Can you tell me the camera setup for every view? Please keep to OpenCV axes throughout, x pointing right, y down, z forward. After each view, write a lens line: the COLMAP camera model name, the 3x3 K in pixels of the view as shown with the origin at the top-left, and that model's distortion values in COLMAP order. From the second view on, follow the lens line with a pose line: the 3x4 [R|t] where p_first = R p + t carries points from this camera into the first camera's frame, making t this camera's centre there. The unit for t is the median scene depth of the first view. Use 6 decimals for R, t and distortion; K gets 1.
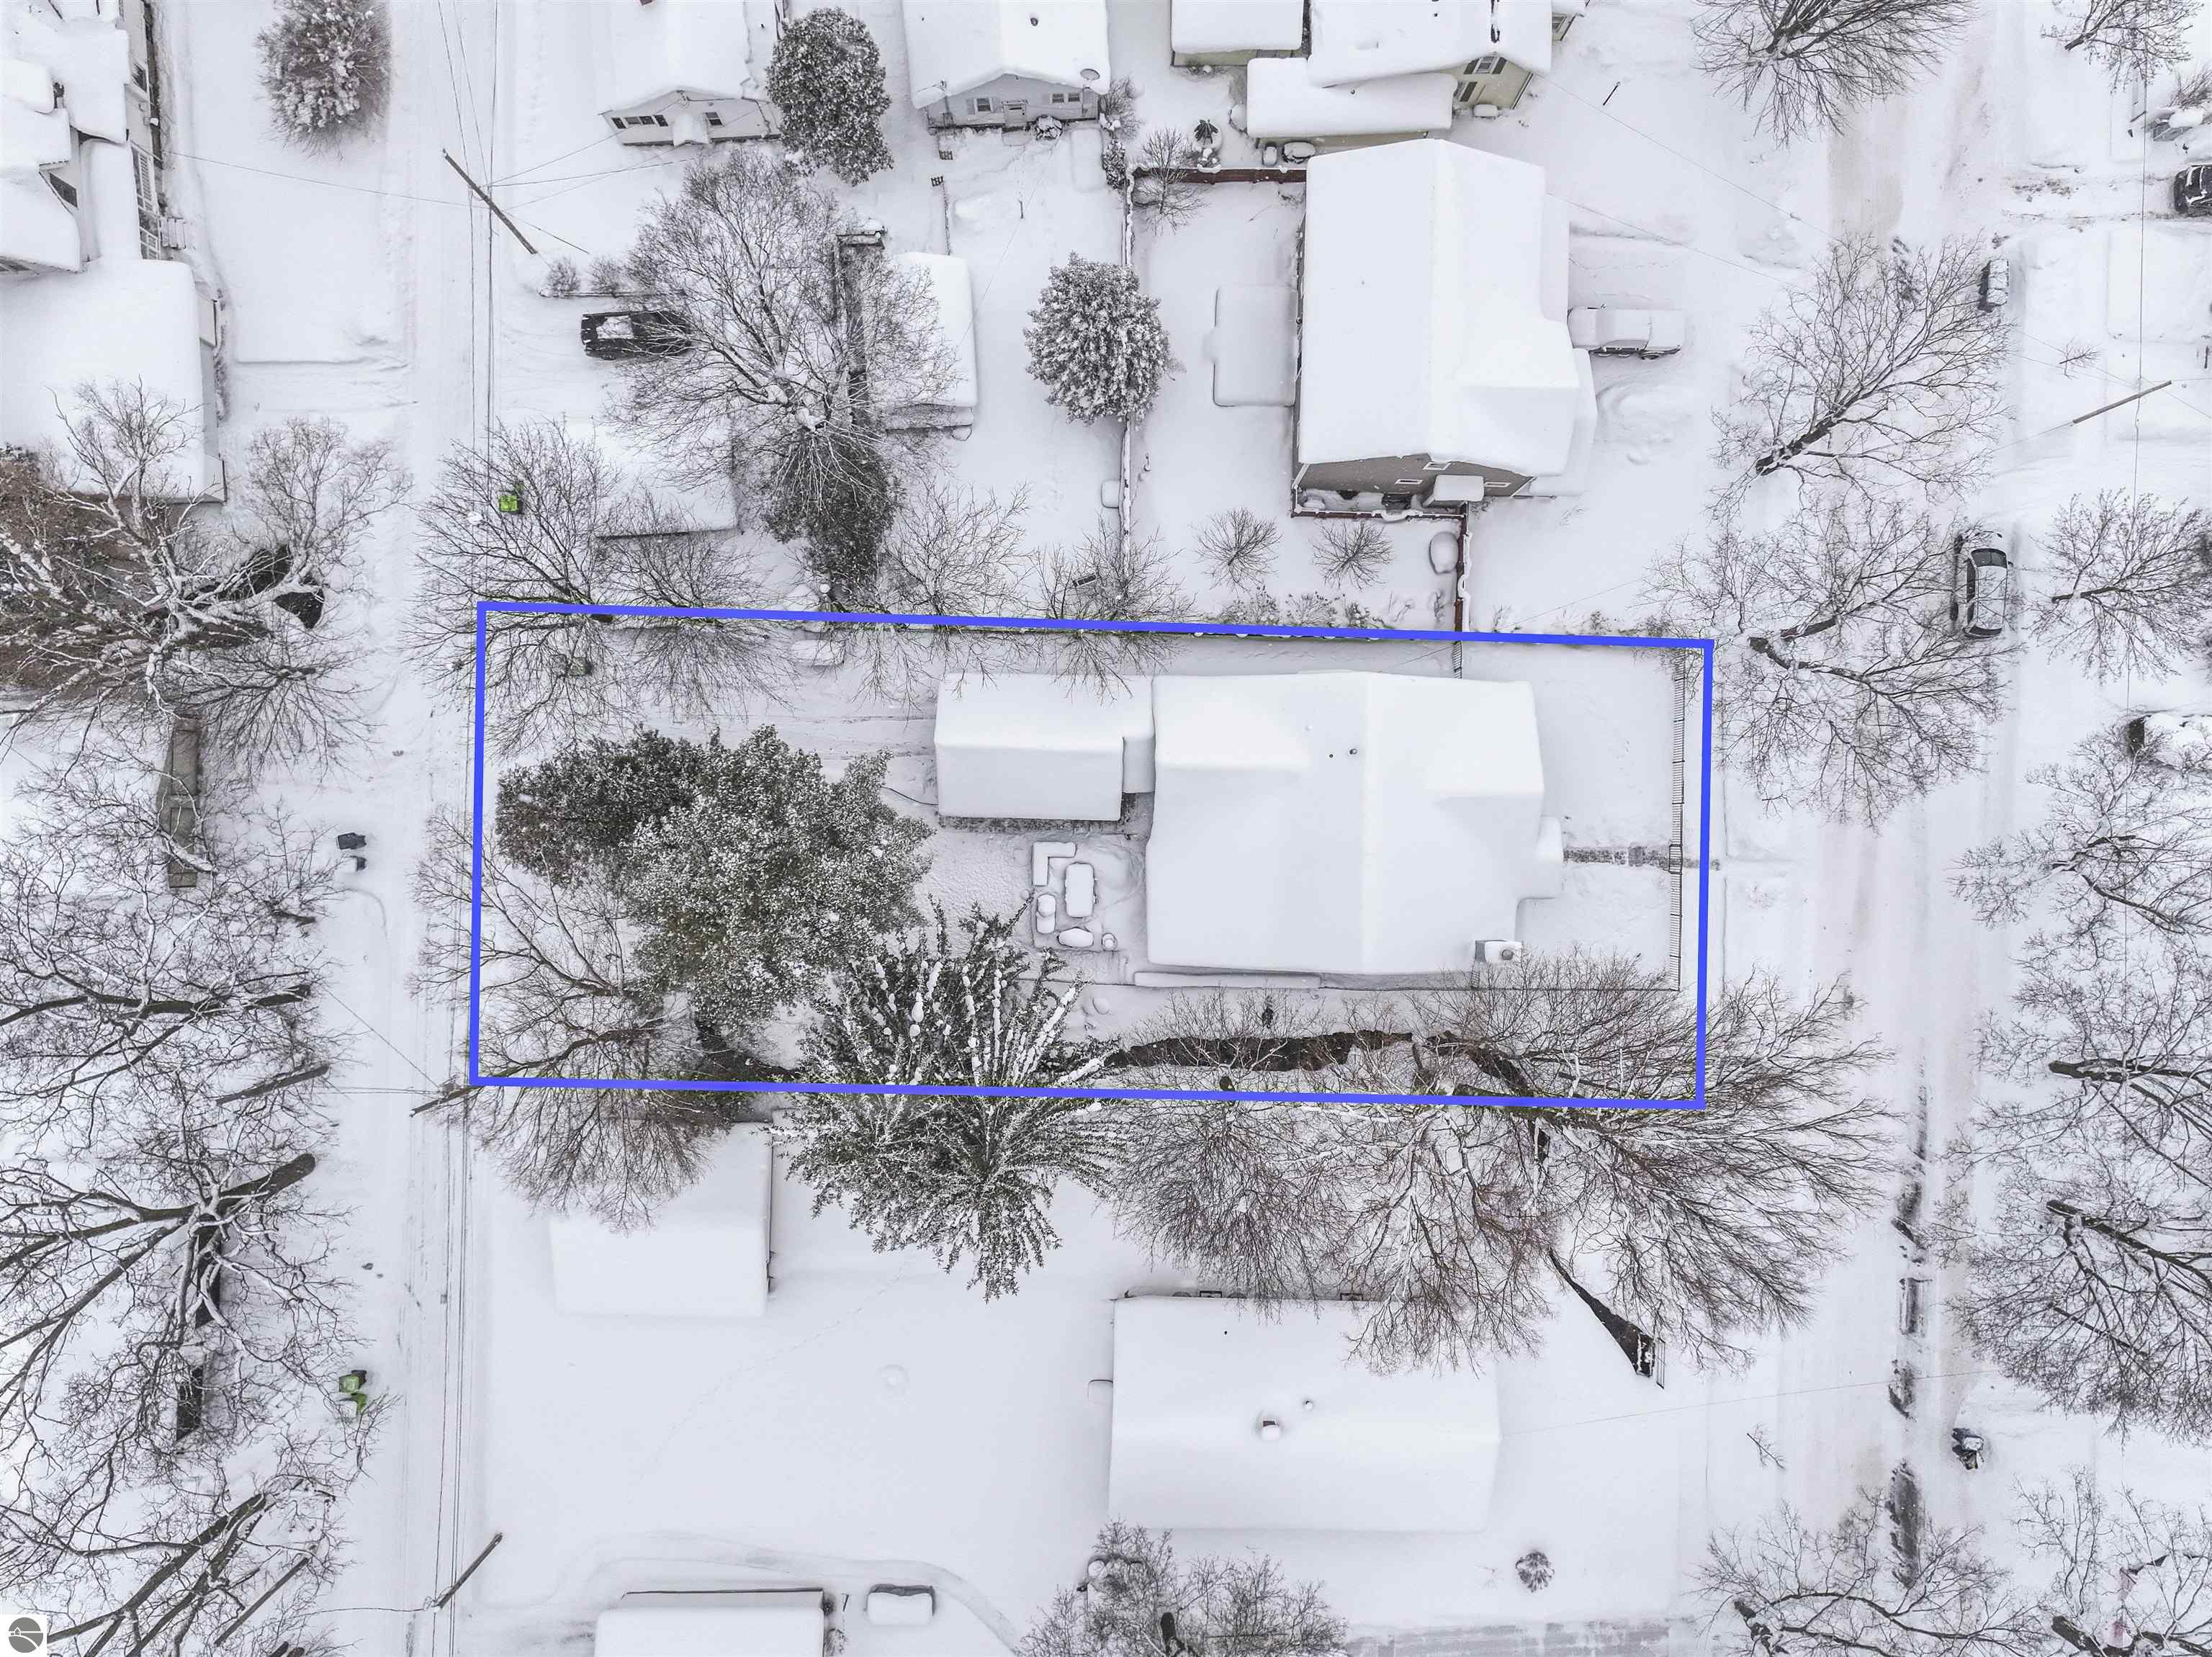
lens RADIAL K [[1543.9, 0, 1116.6], [0, 1543.9, 825.9], [0, 0, 1]] dist [0.006036, 0.003366]
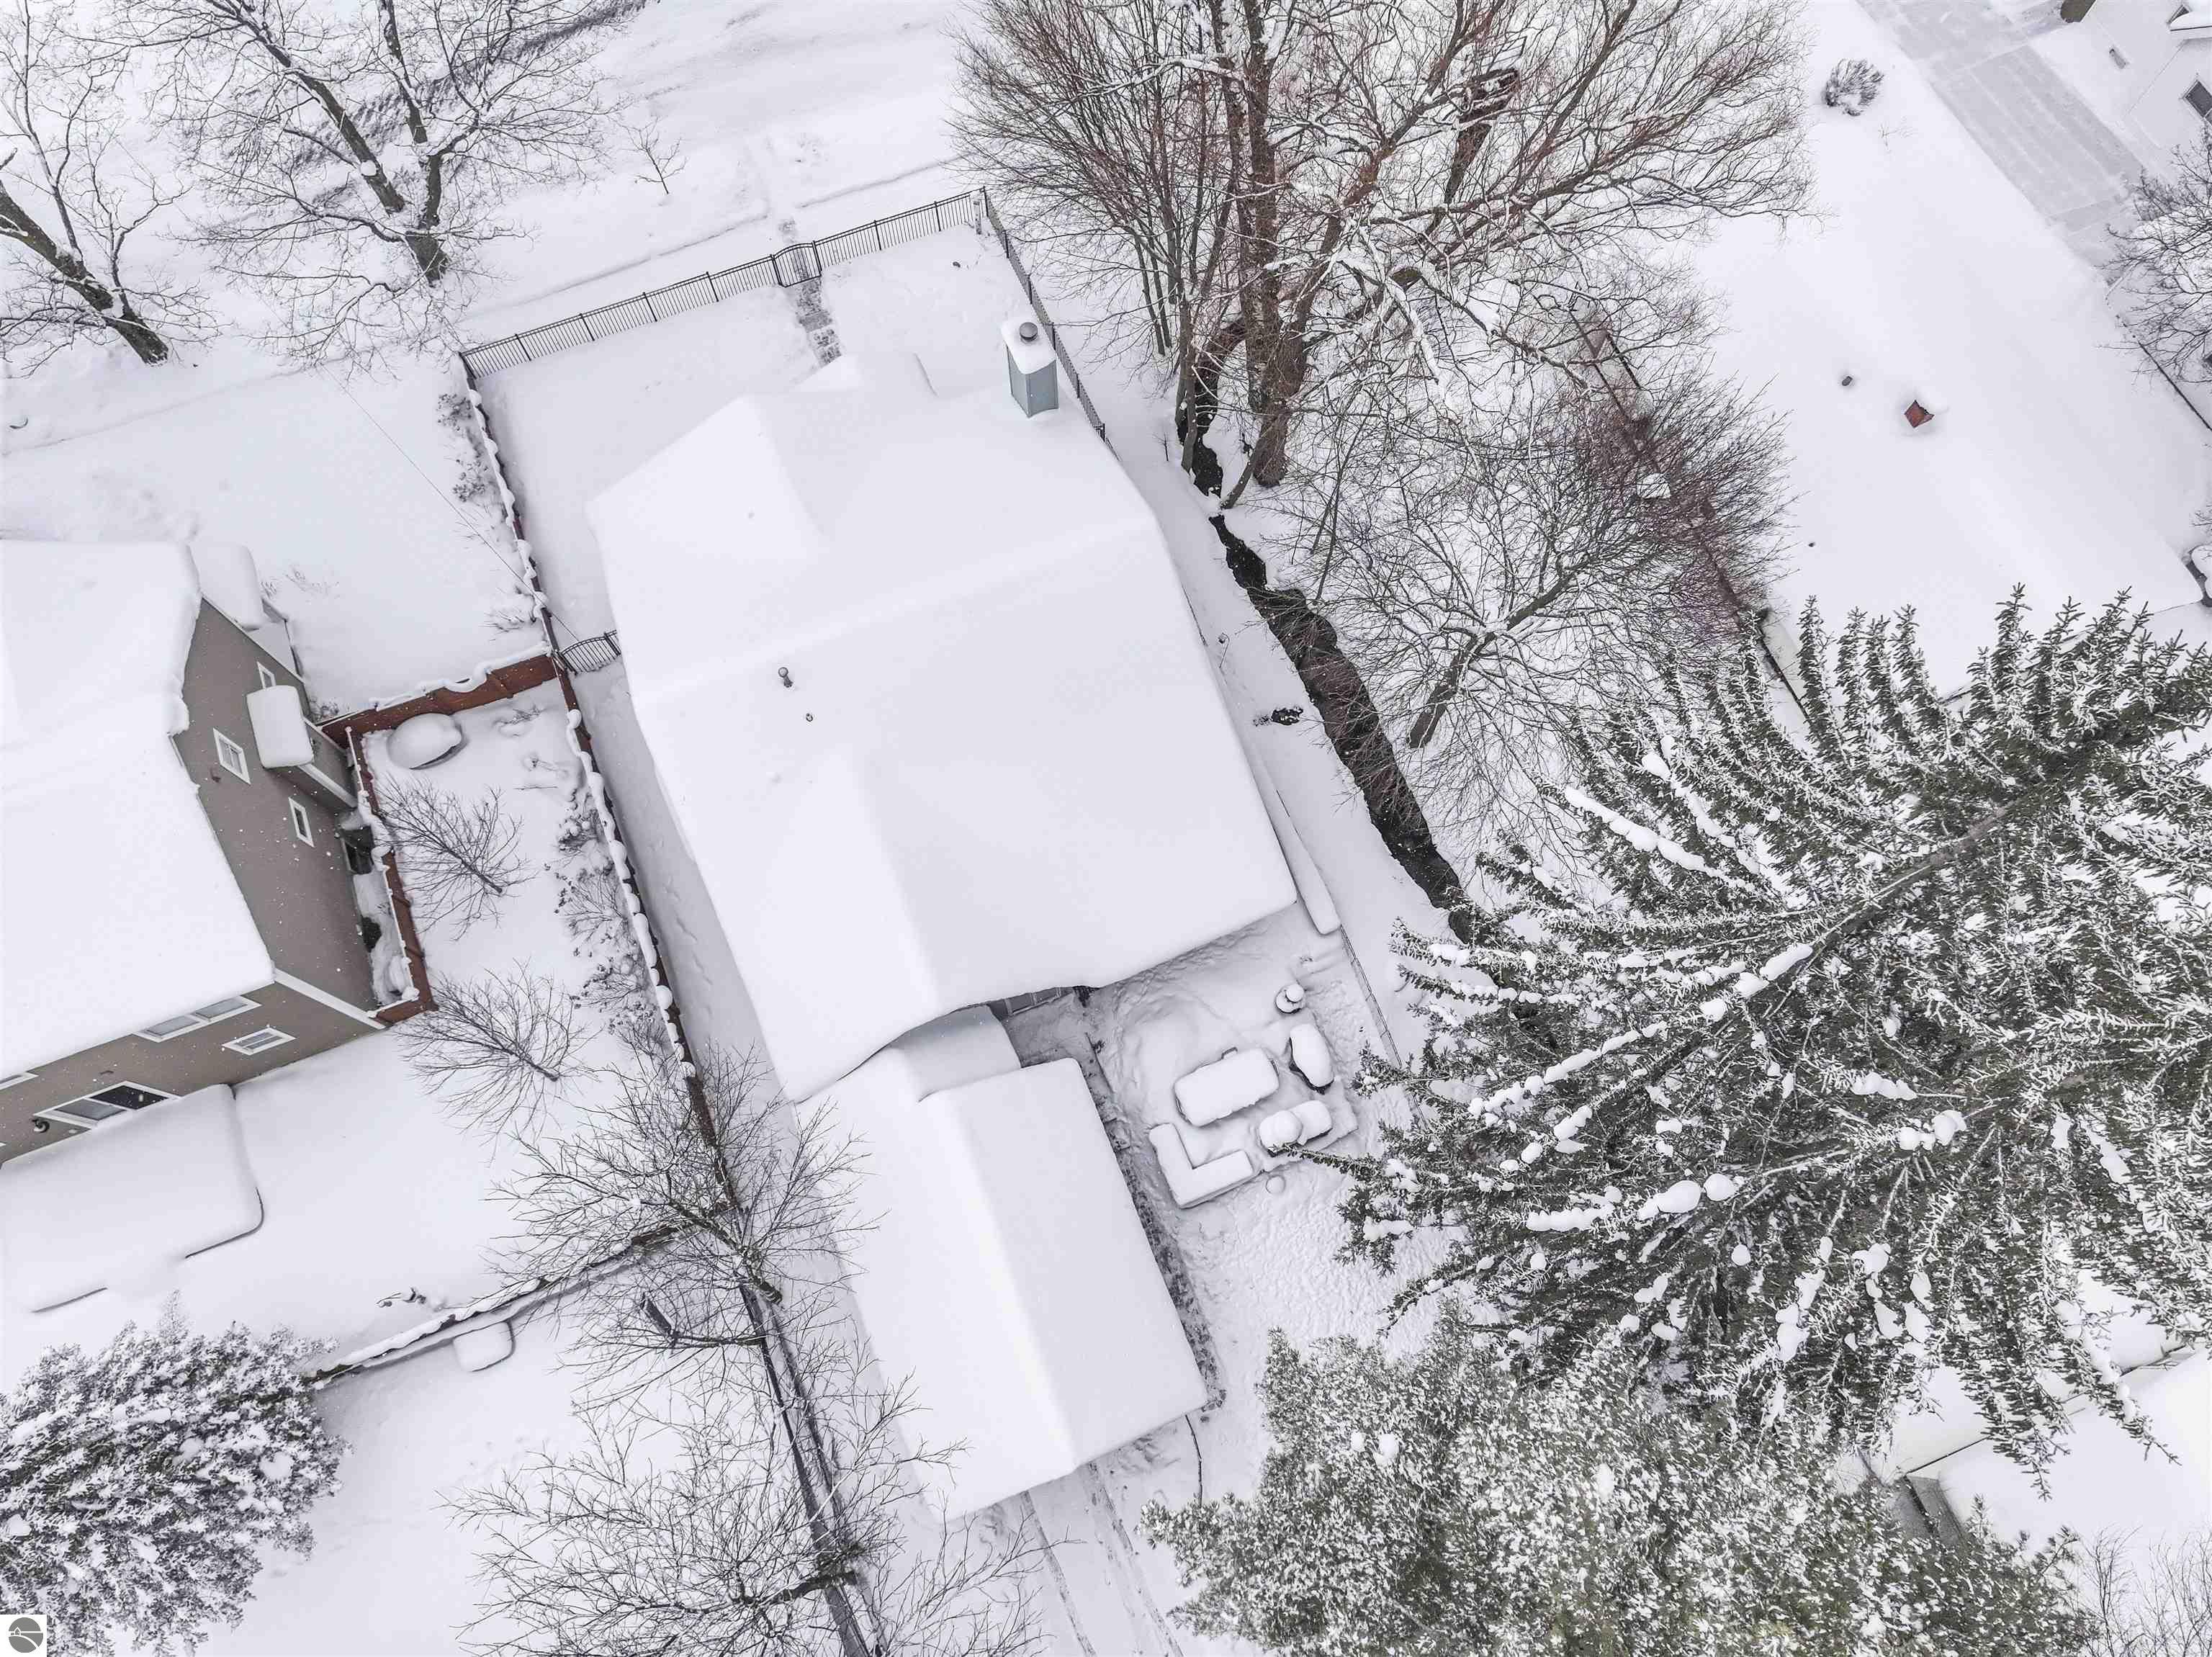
lens RADIAL K [[1543.9, 0, 1116.6], [0, 1543.9, 825.9], [0, 0, 1]] dist [0.006036, 0.003366]
pose [[-0.395403, -0.871820, 0.289112, -0.085944], [0.918342, -0.369255, 0.142474, -0.036083], [-0.017456, 0.321839, 0.946634, 0.481899]]
